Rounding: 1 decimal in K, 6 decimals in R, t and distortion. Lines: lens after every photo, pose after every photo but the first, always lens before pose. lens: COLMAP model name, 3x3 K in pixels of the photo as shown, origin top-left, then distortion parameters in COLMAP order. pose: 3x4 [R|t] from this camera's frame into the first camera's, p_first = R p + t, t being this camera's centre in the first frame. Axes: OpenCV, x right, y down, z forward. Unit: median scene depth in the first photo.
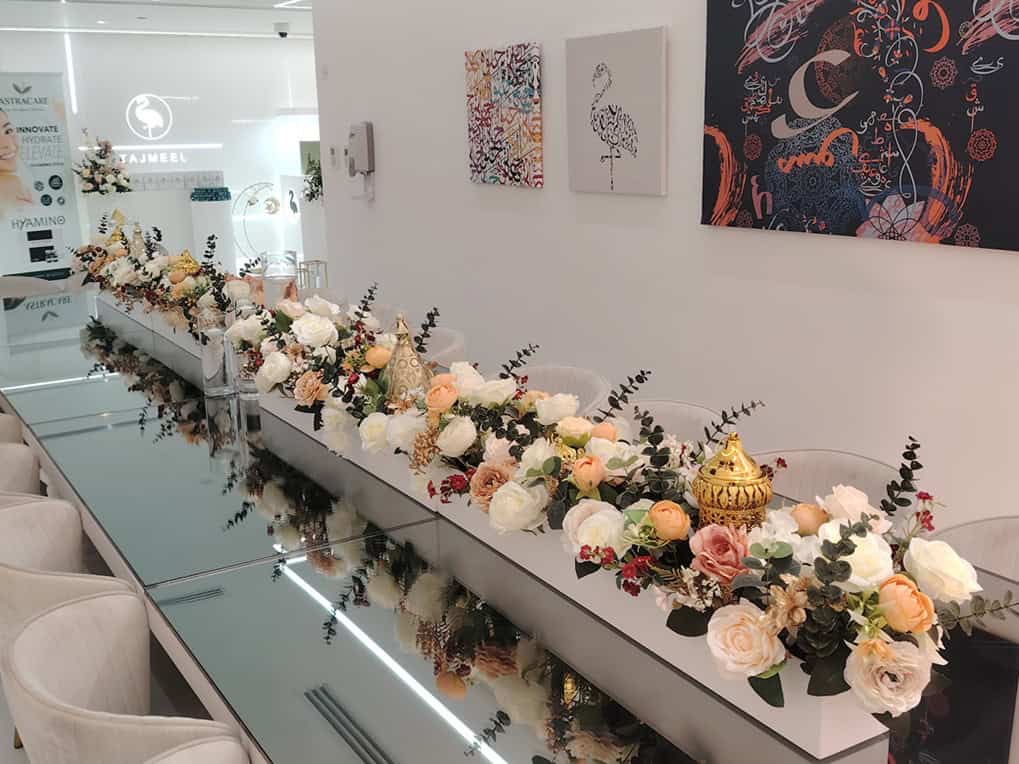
lens RADIAL K [[1062.7, 0, 511.2], [0, 1062.7, 383.7], [0, 0, 1]] dist [0.043312, 0.000000]
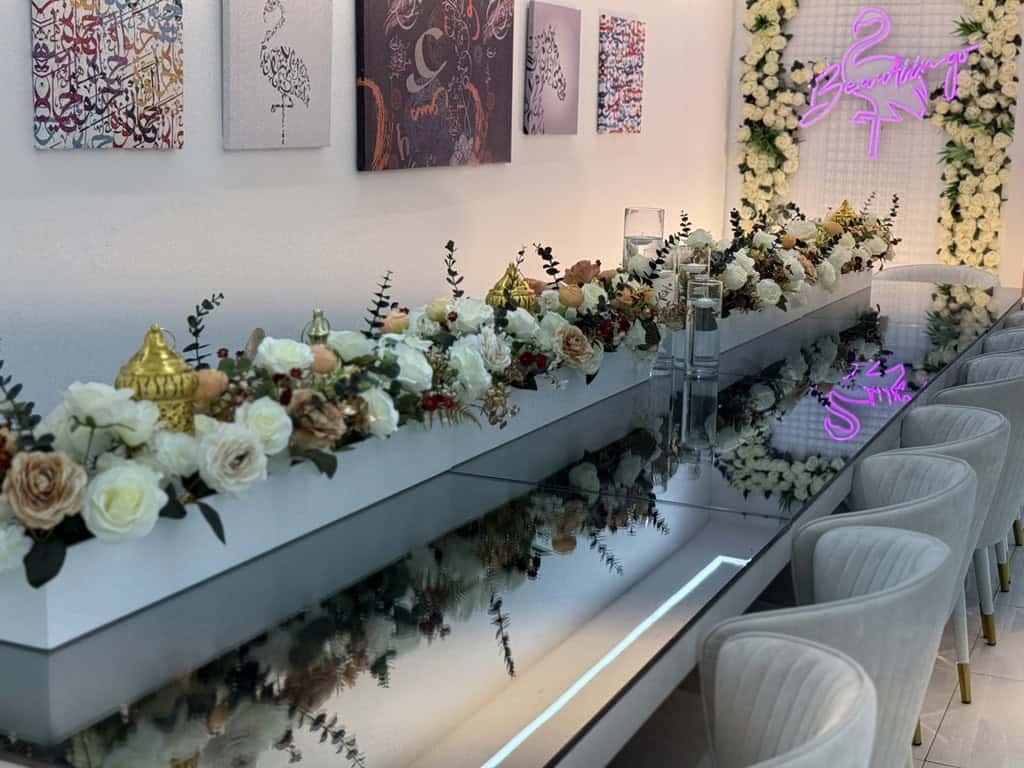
lens RADIAL K [[1425.0, 0, 513.5], [0, 1425.0, 381.9], [0, 0, 1]] dist [0.120855, 0.000000]
pose [[-0.530552, -0.162661, 0.831899, -1.009646], [0.172714, 0.940083, 0.293964, -0.312223], [-0.829870, 0.299643, -0.470669, 1.457300]]
